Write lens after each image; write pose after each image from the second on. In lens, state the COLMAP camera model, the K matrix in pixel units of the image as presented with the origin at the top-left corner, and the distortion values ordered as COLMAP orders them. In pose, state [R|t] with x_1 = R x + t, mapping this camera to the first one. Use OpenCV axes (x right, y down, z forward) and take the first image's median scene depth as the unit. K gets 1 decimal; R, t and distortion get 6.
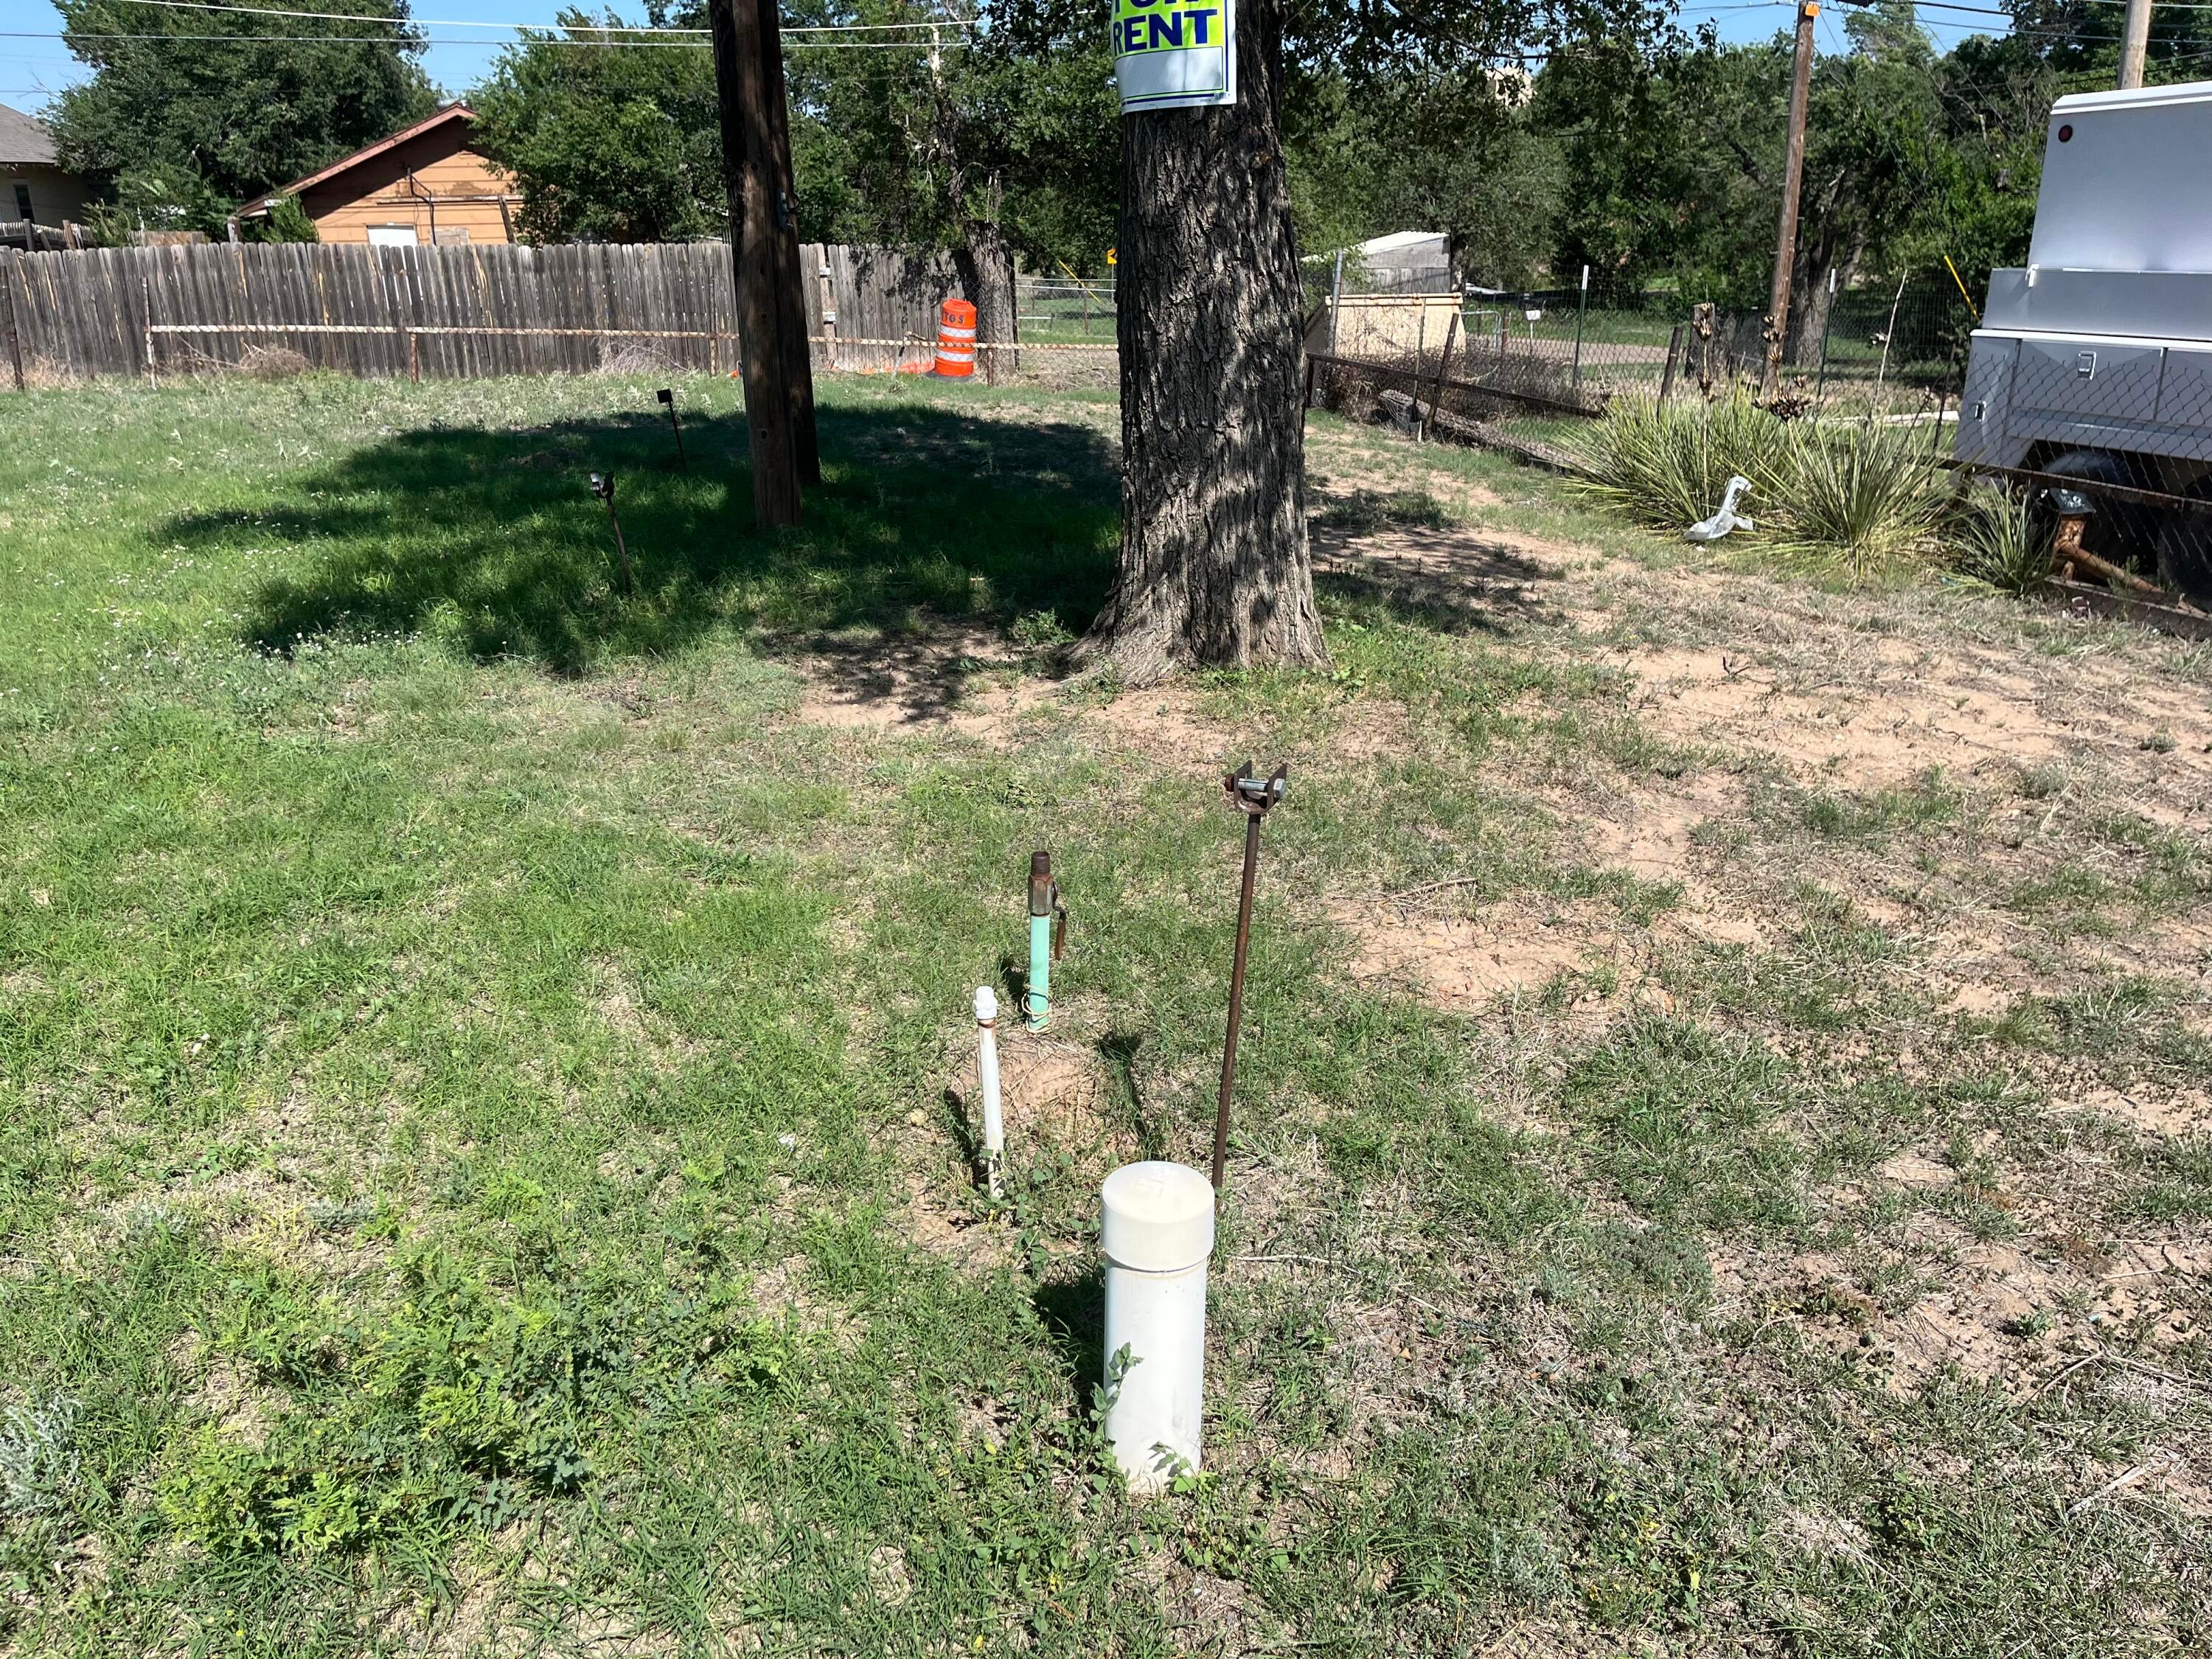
lens RADIAL K [[1684.0, 0, 1096.0], [0, 1684.0, 820.0], [0, 0, 1]] dist [0.047034, -0.038995]
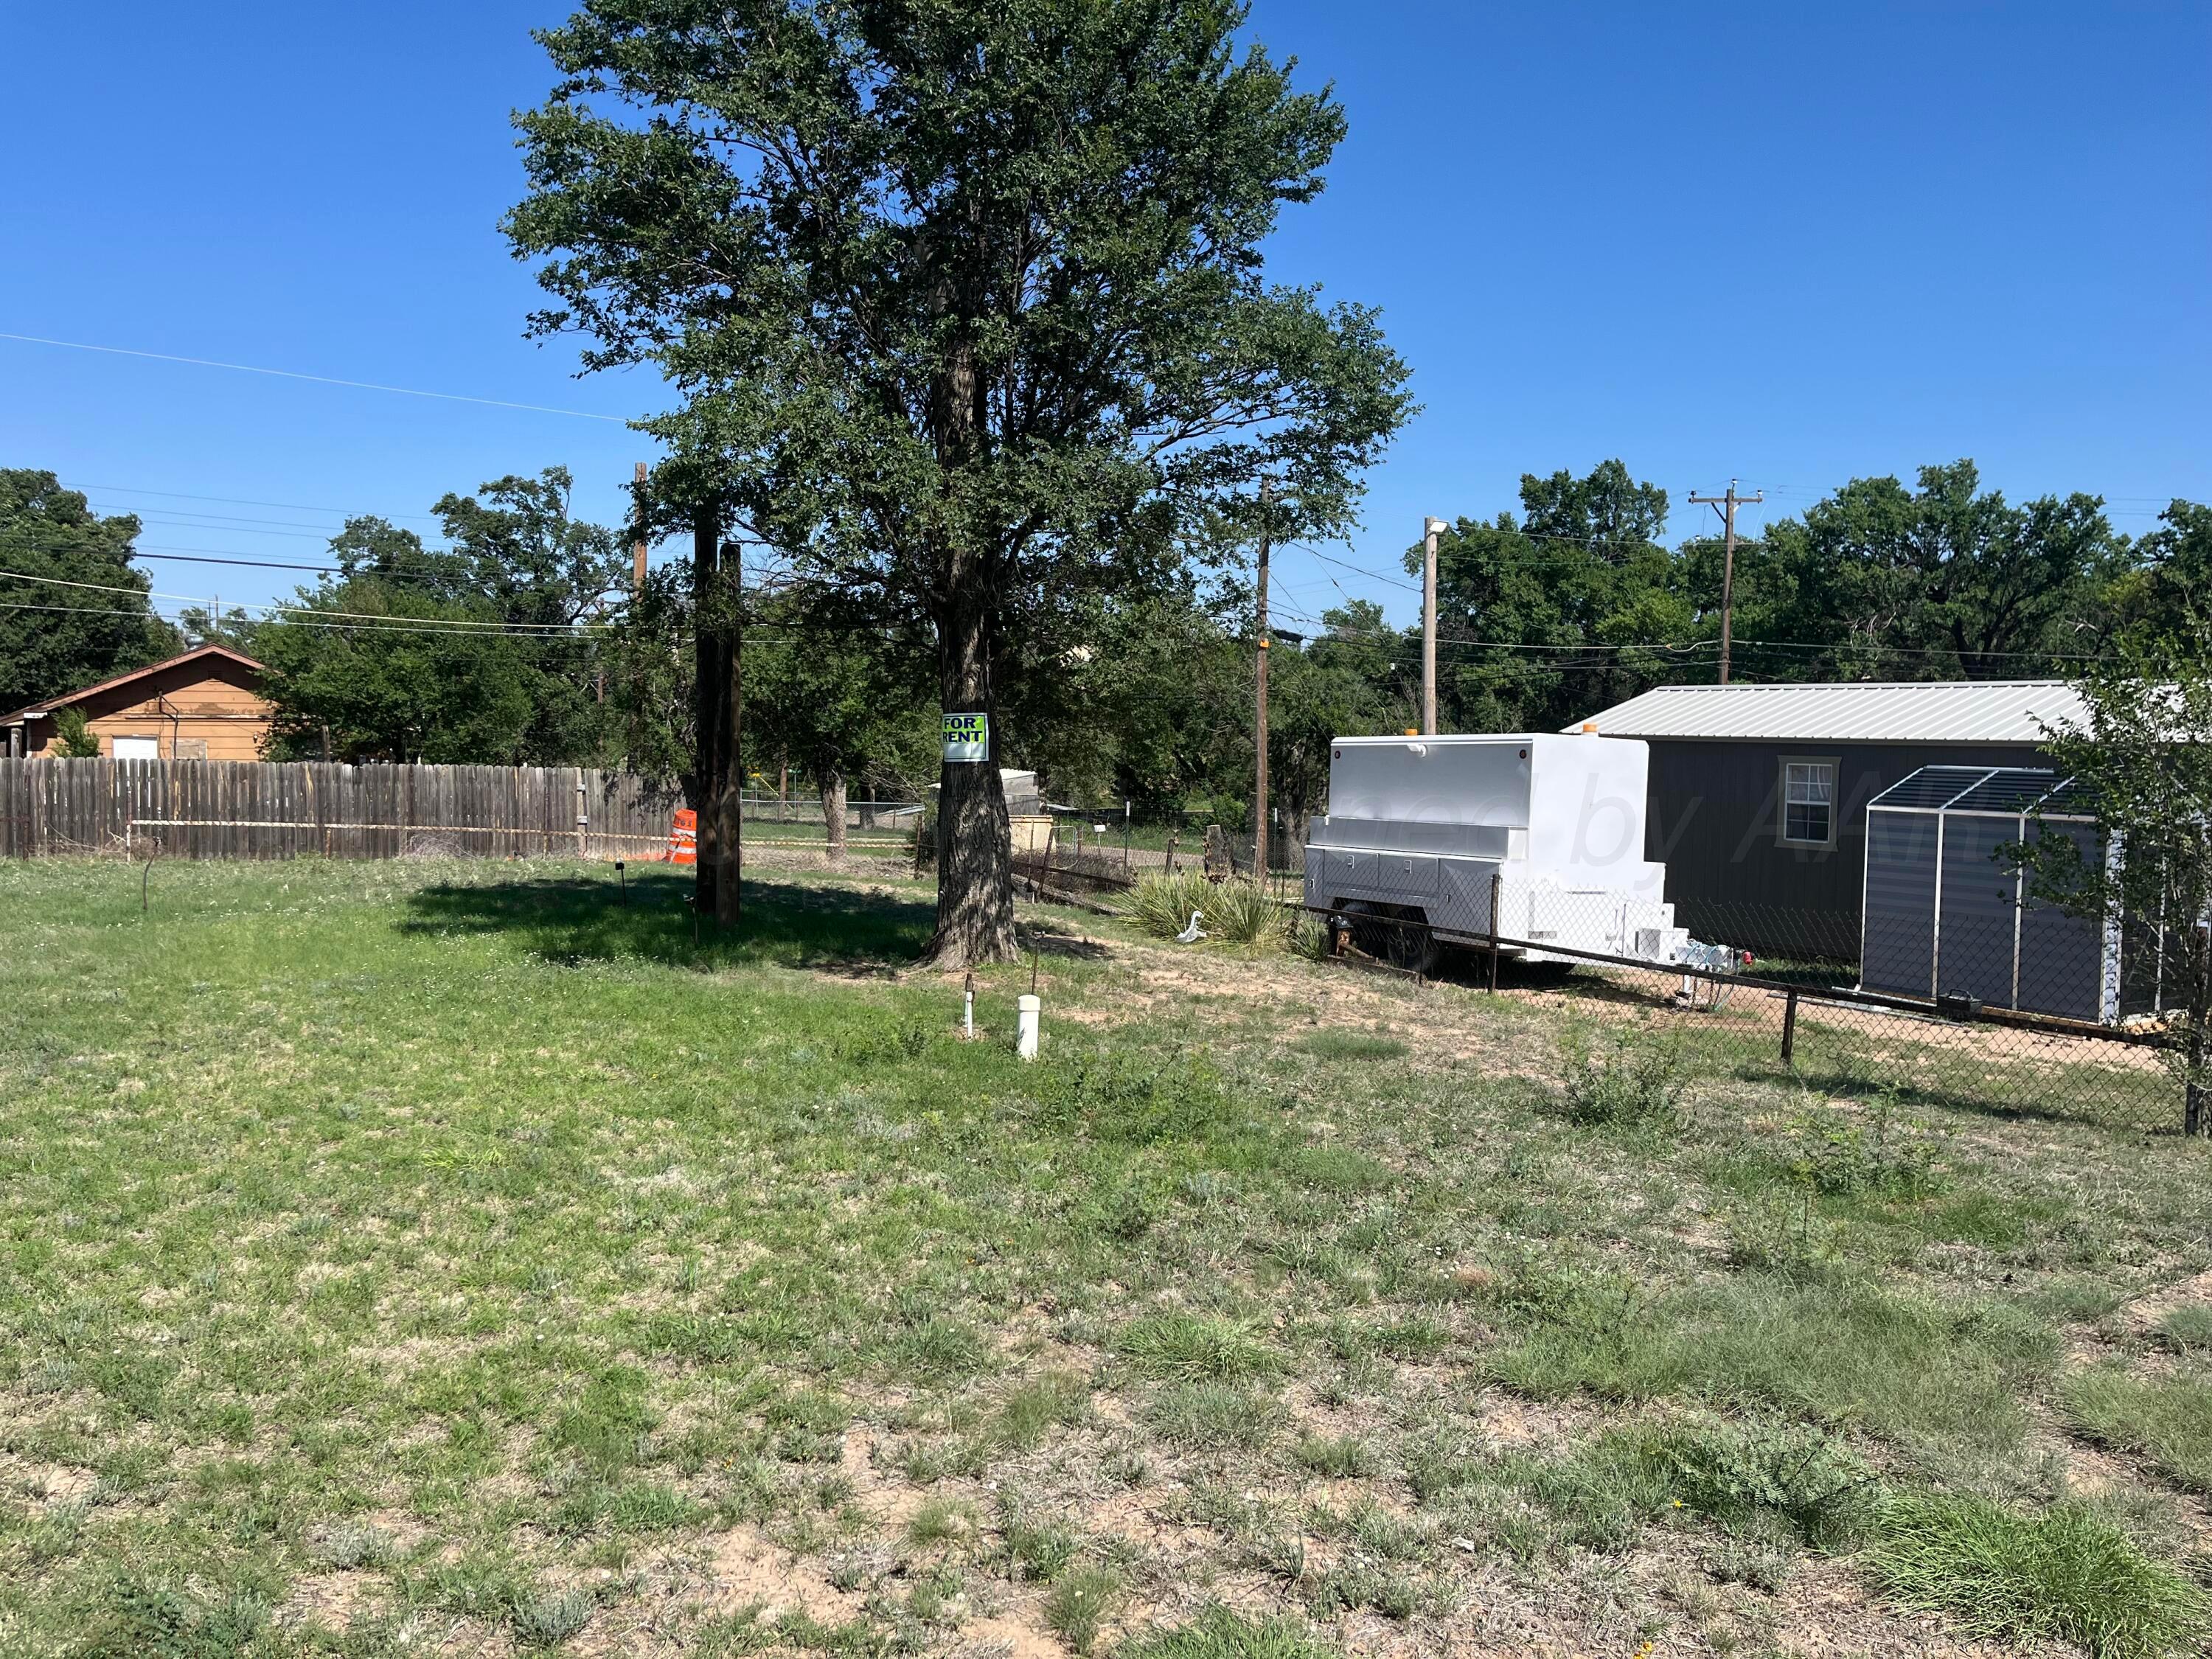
lens RADIAL K [[1693.3, 0, 1104.0], [0, 1693.3, 858.8], [0, 0, 1]] dist [0.077707, -0.098283]
pose [[0.970390, 0.014586, 0.241103, -0.100595], [0.049685, 0.964776, -0.258339, 0.117133], [-0.236379, 0.262669, 0.935484, -0.406478]]
